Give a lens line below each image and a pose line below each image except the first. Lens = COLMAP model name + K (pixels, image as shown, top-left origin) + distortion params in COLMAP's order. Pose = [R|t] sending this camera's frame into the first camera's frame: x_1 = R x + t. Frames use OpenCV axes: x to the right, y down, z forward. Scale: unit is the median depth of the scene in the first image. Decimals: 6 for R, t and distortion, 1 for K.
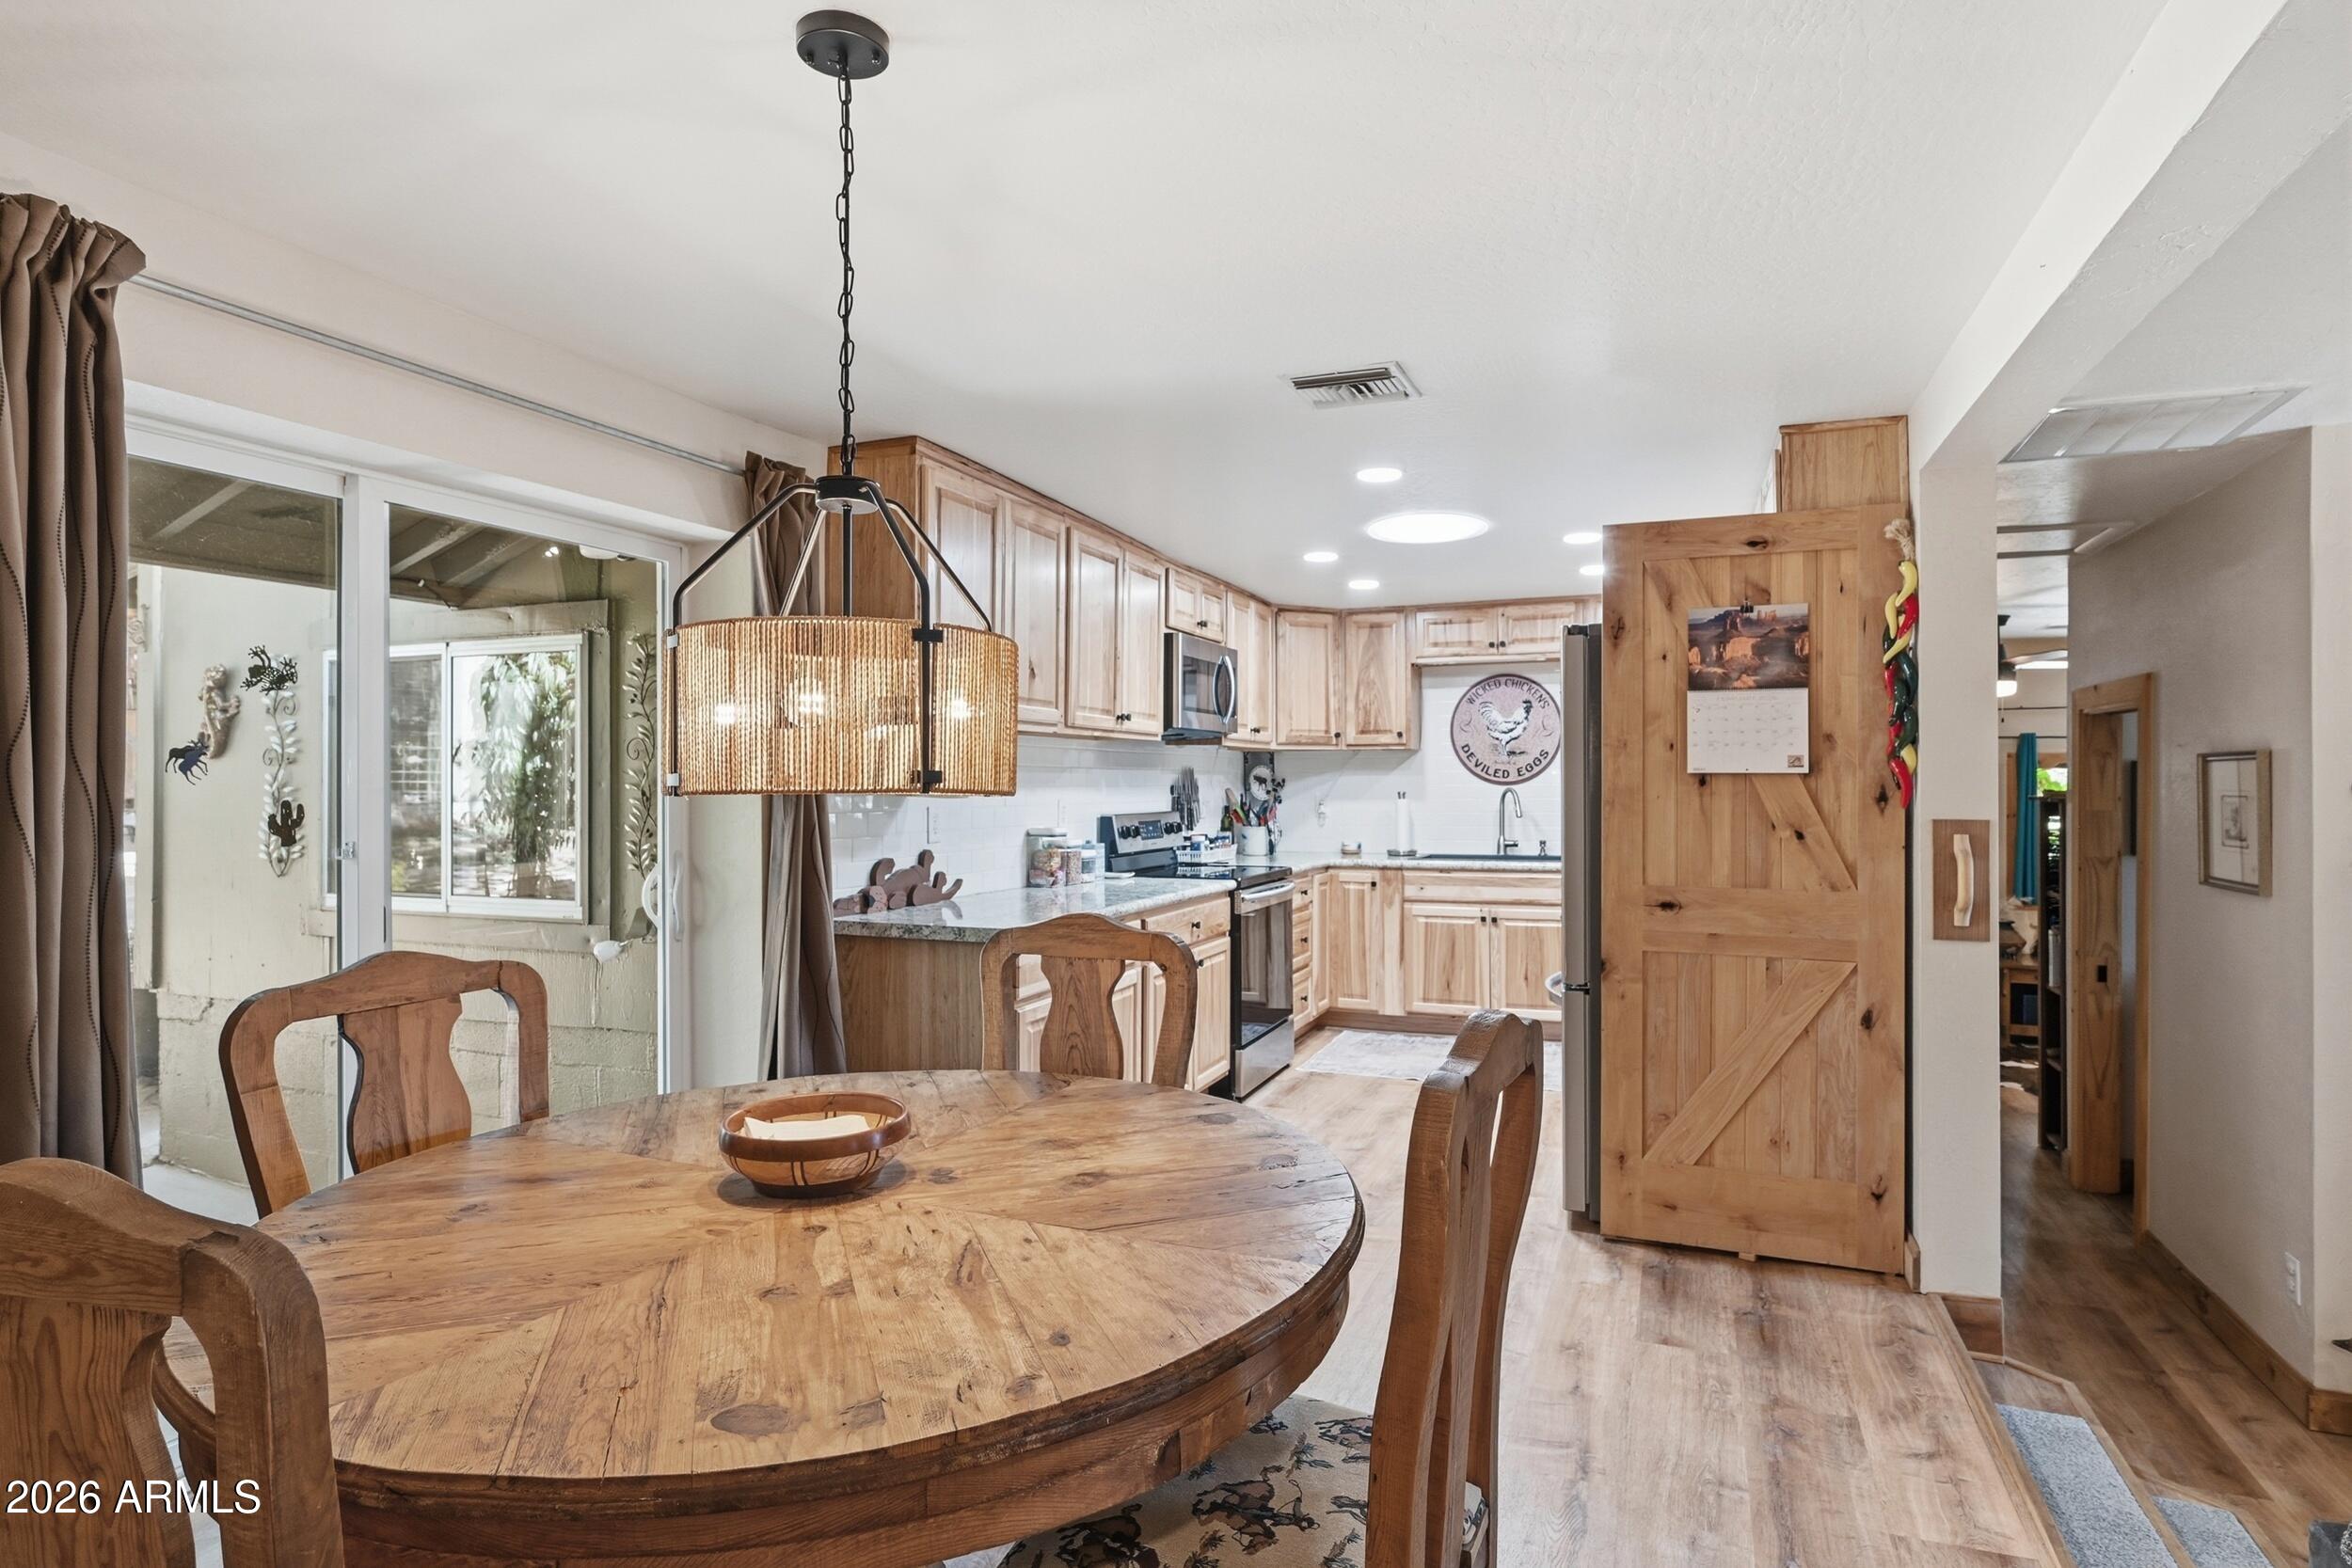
lens RADIAL K [[1320.9, 0, 1176.0], [0, 1320.9, 784.0], [0, 0, 1]] dist [-0.002198, 0.000061]
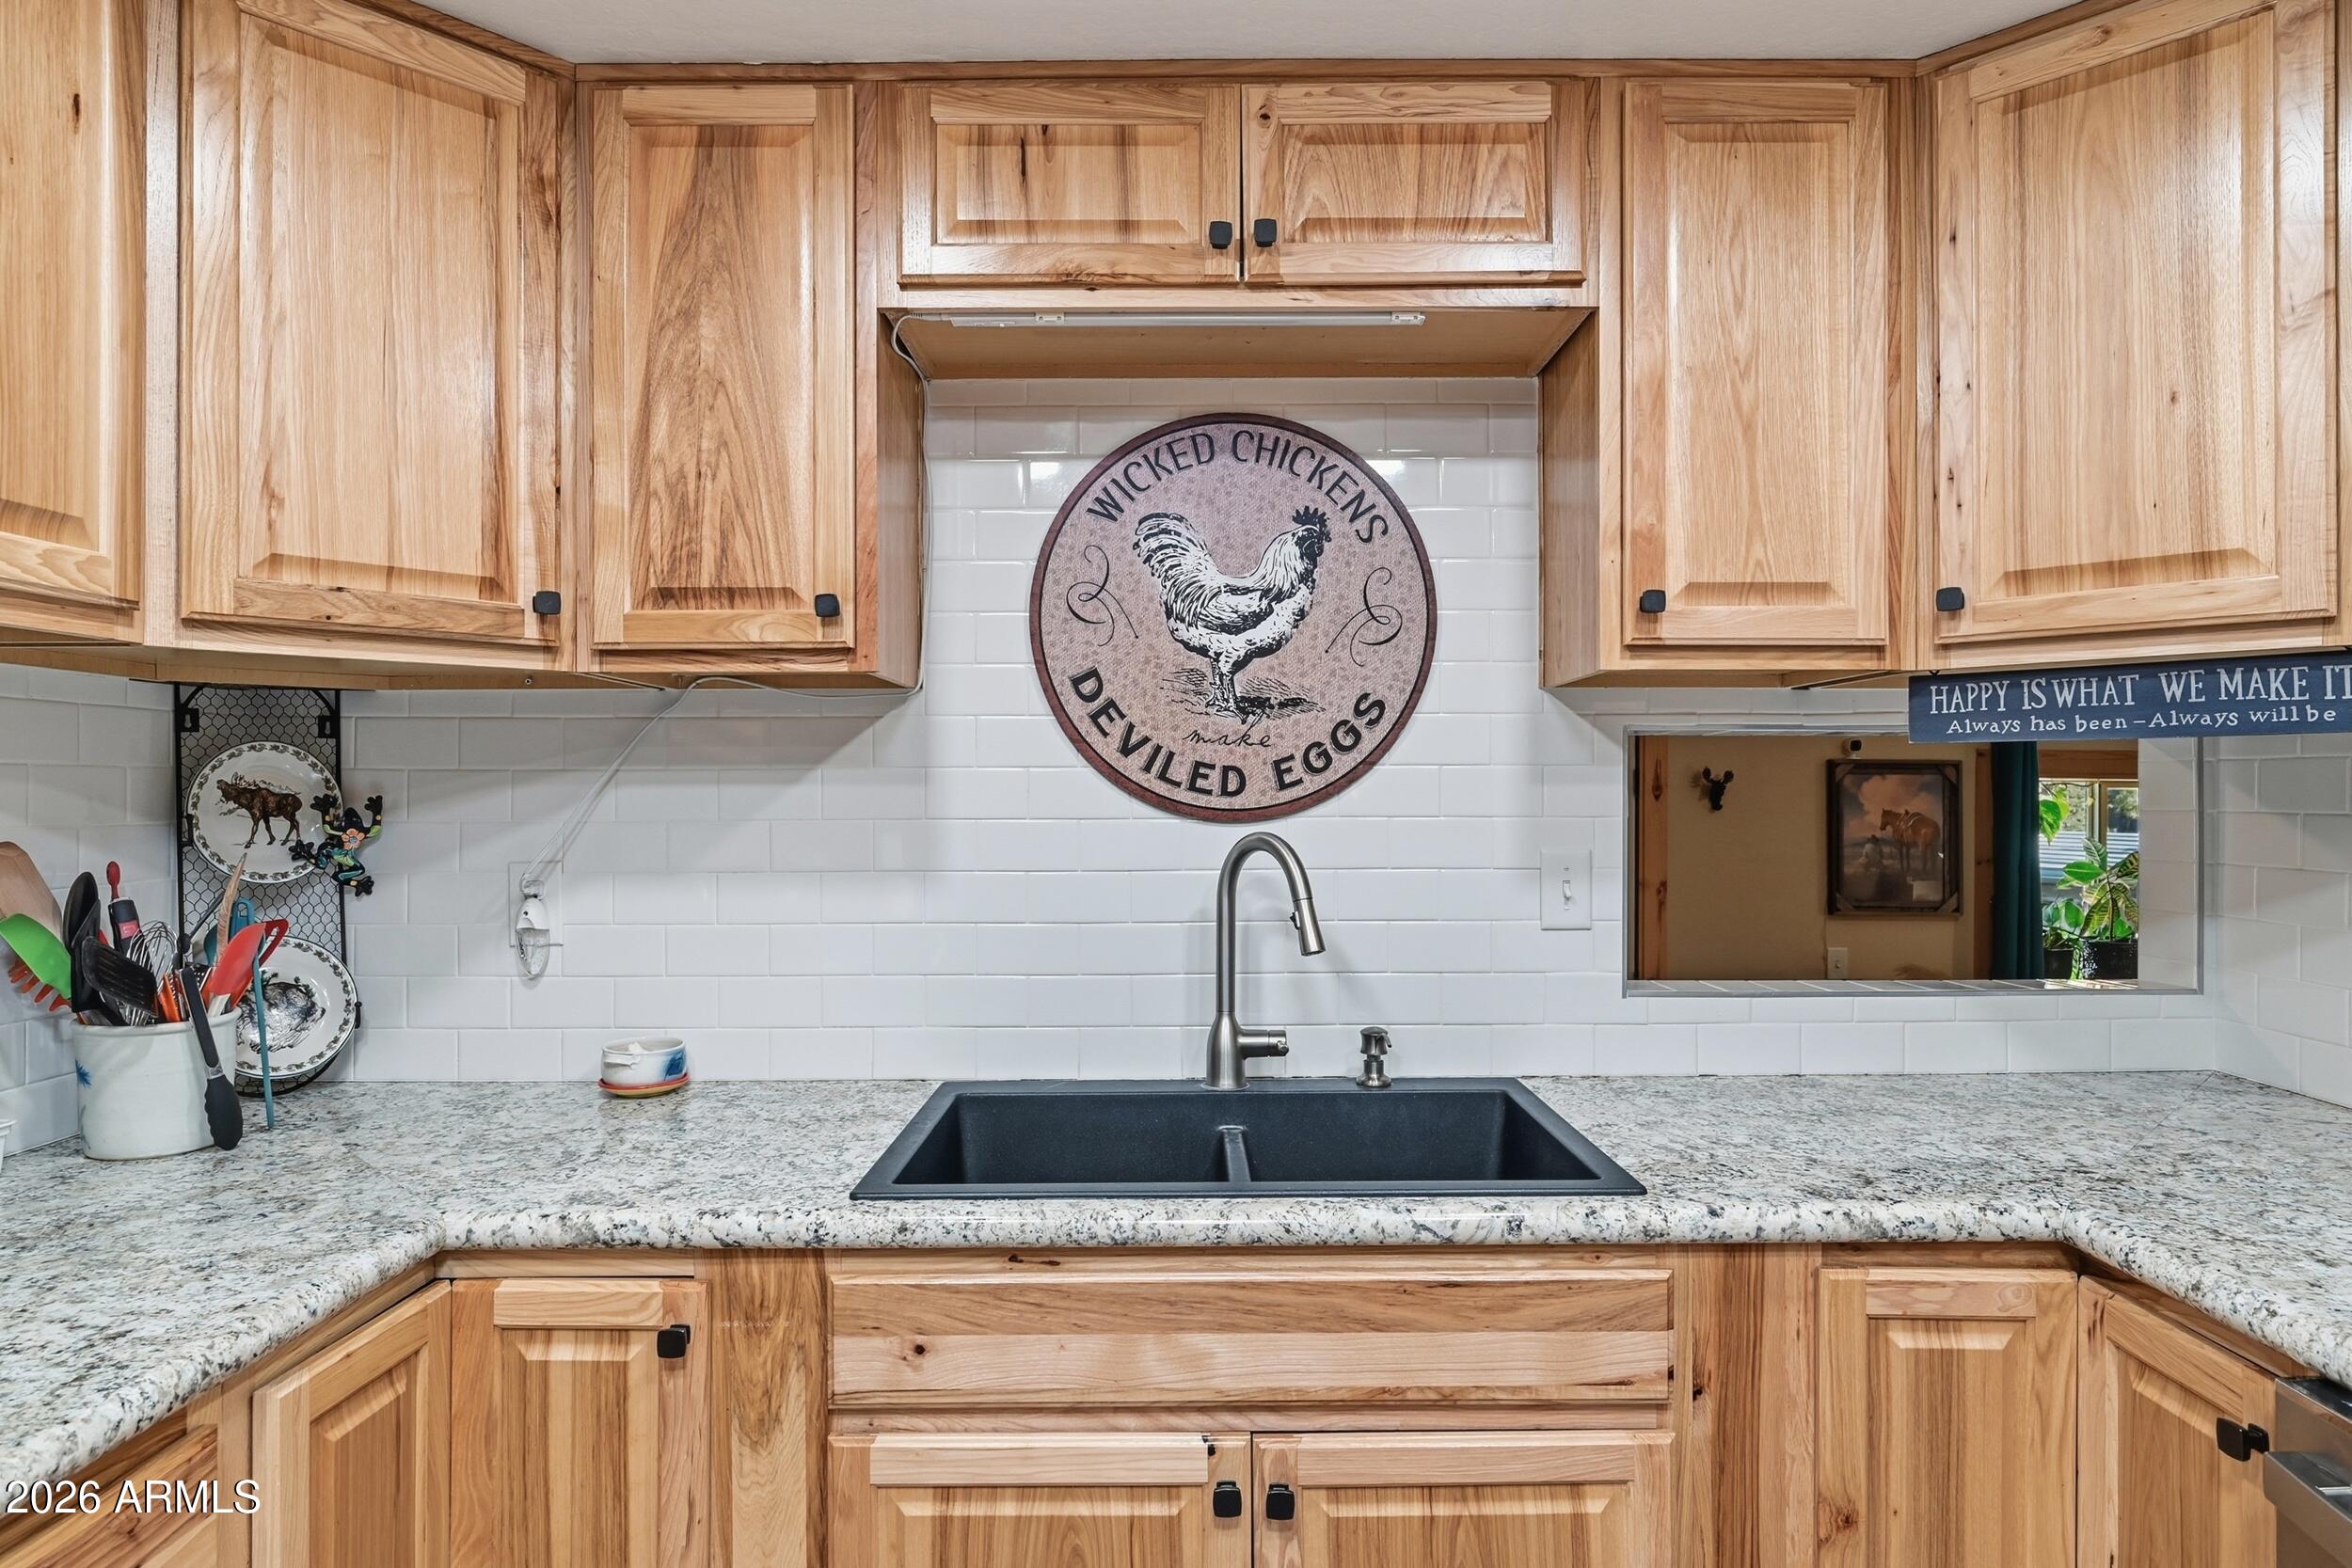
lens RADIAL K [[1320.9, 0, 1176.0], [0, 1320.9, 784.0], [0, 0, 1]] dist [-0.002198, 0.000061]
pose [[0.932294, 0.004243, 0.361676, 0.257463], [-0.001789, 0.999973, -0.007120, -0.009193], [-0.361696, 0.005991, 0.932277, 1.375089]]
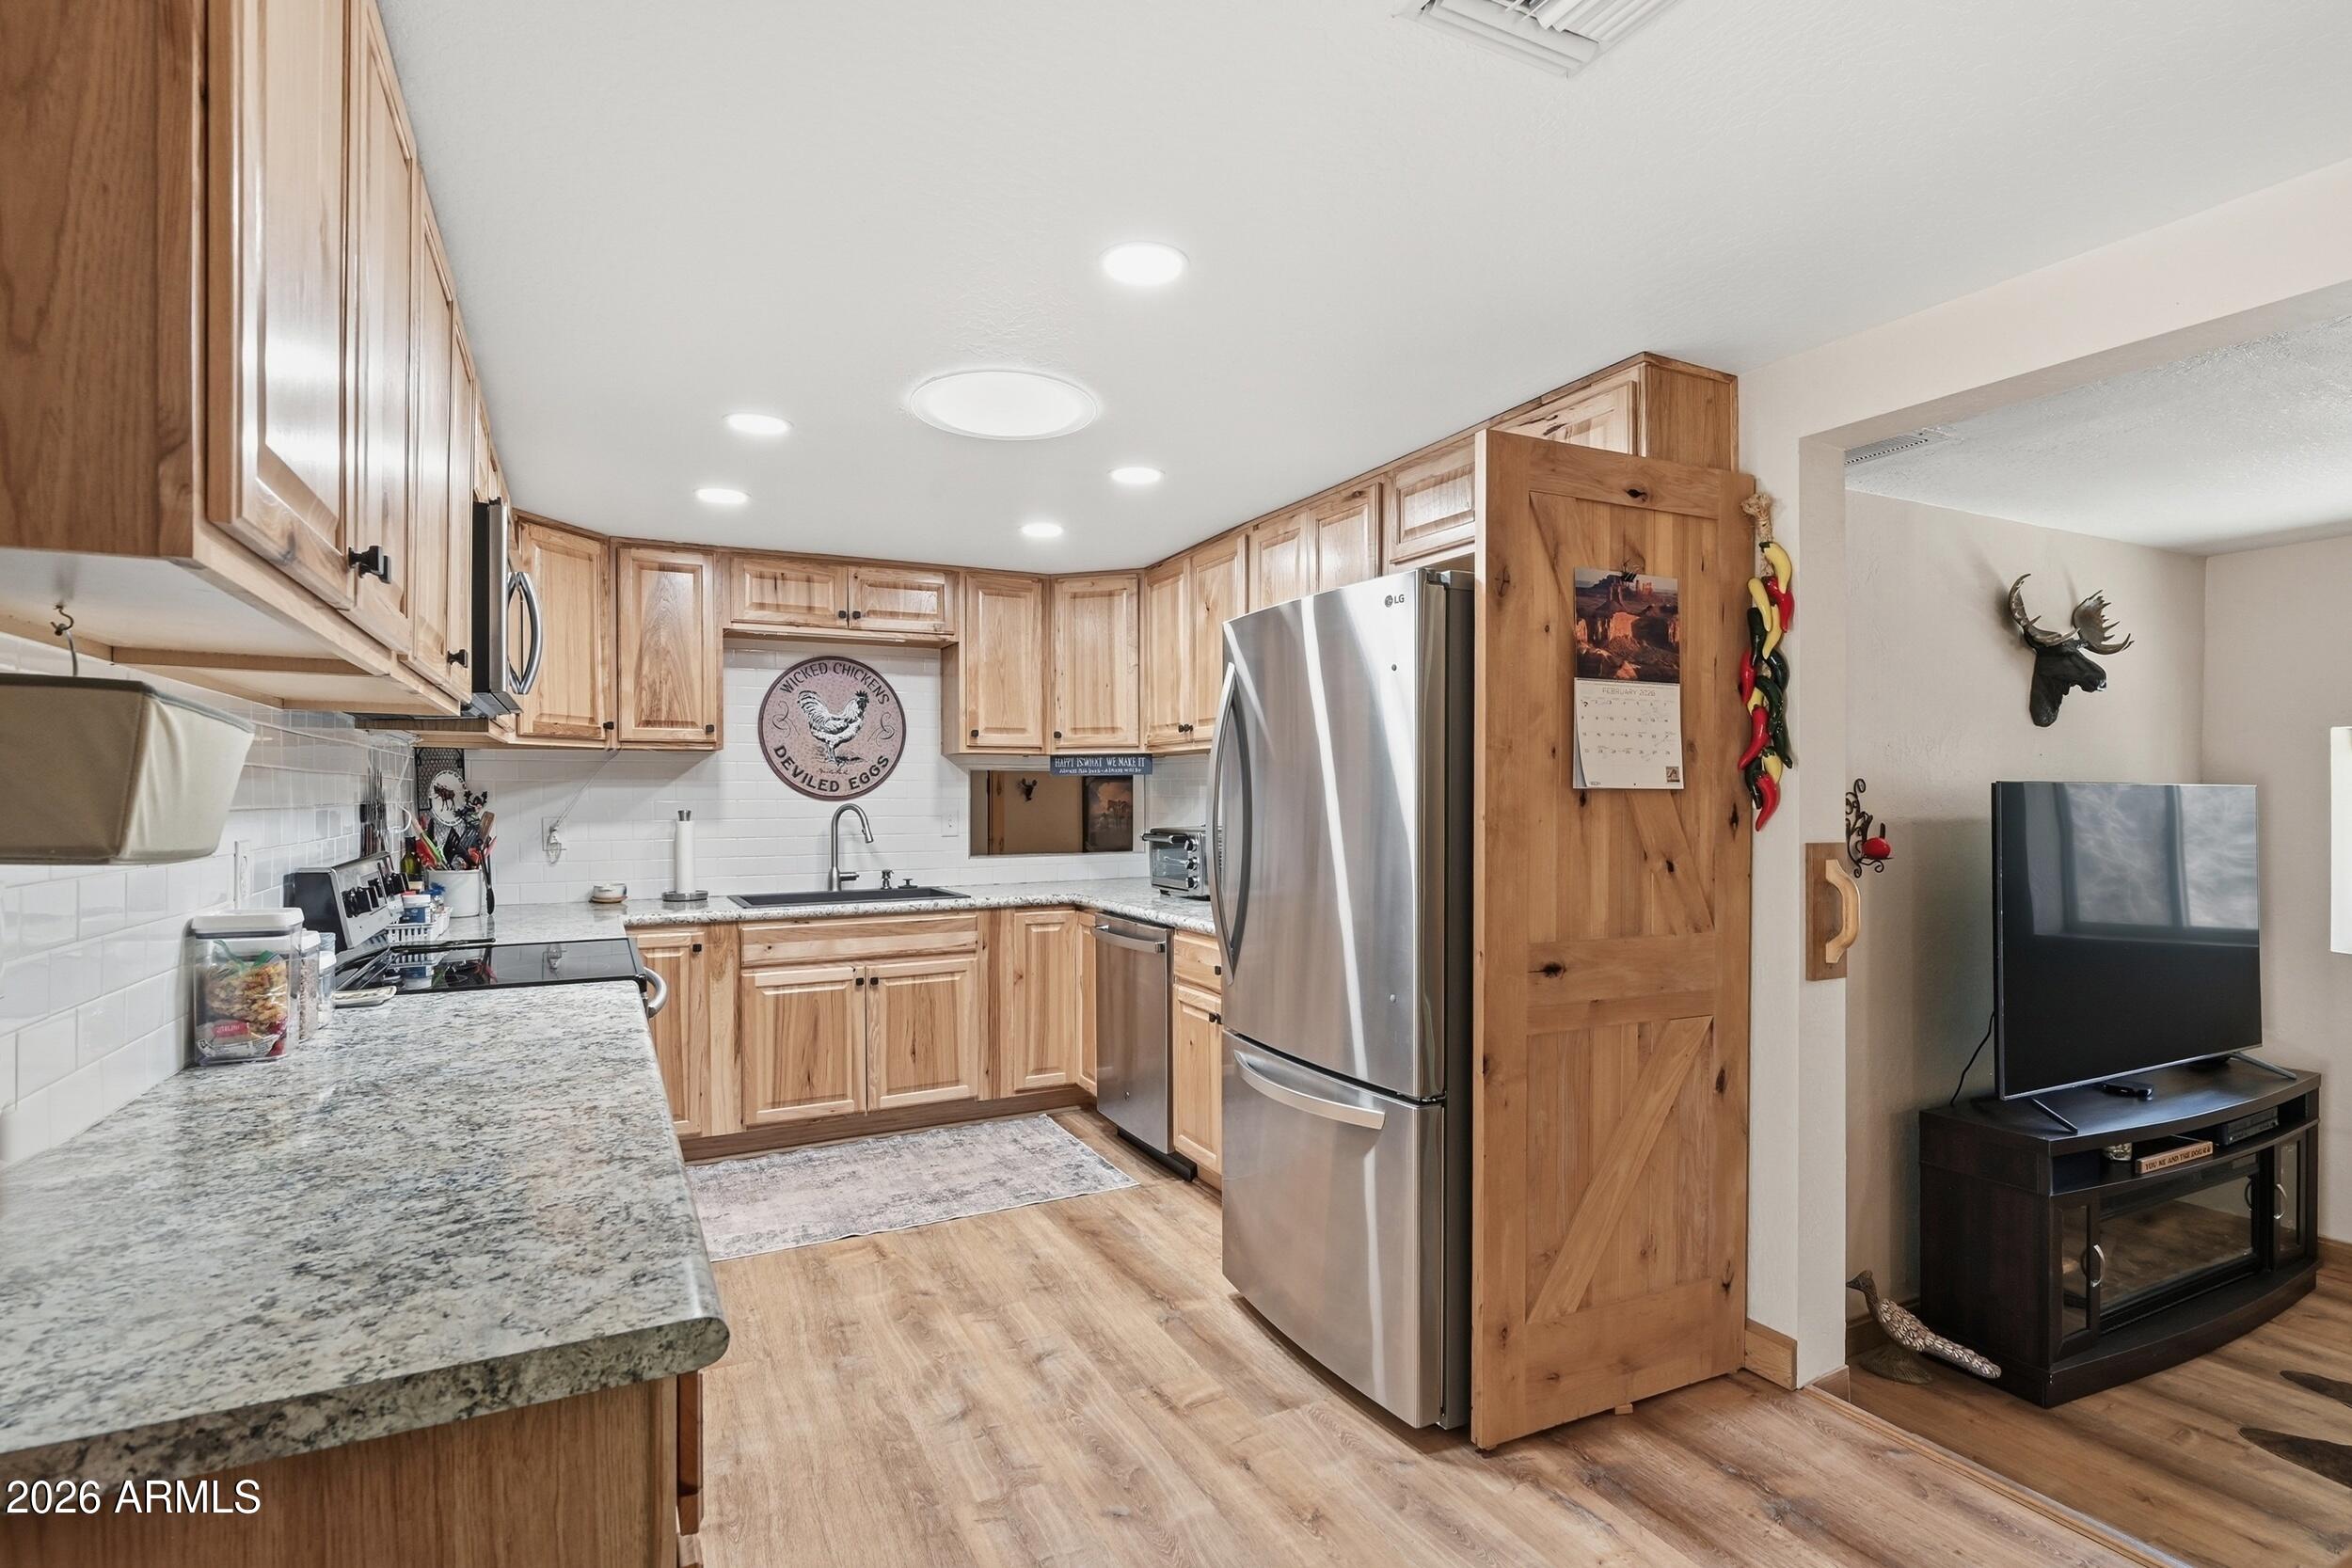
lens RADIAL K [[1169.8, 0, 1209.1], [0, 1169.8, 807.7], [0, 0, 1]] dist [-0.000672, 0.000050]
pose [[0.643600, -0.008655, 0.765313, -0.242044], [0.000291, 0.999939, 0.011064, -0.004634], [-0.765362, -0.006898, 0.643563, 0.719674]]
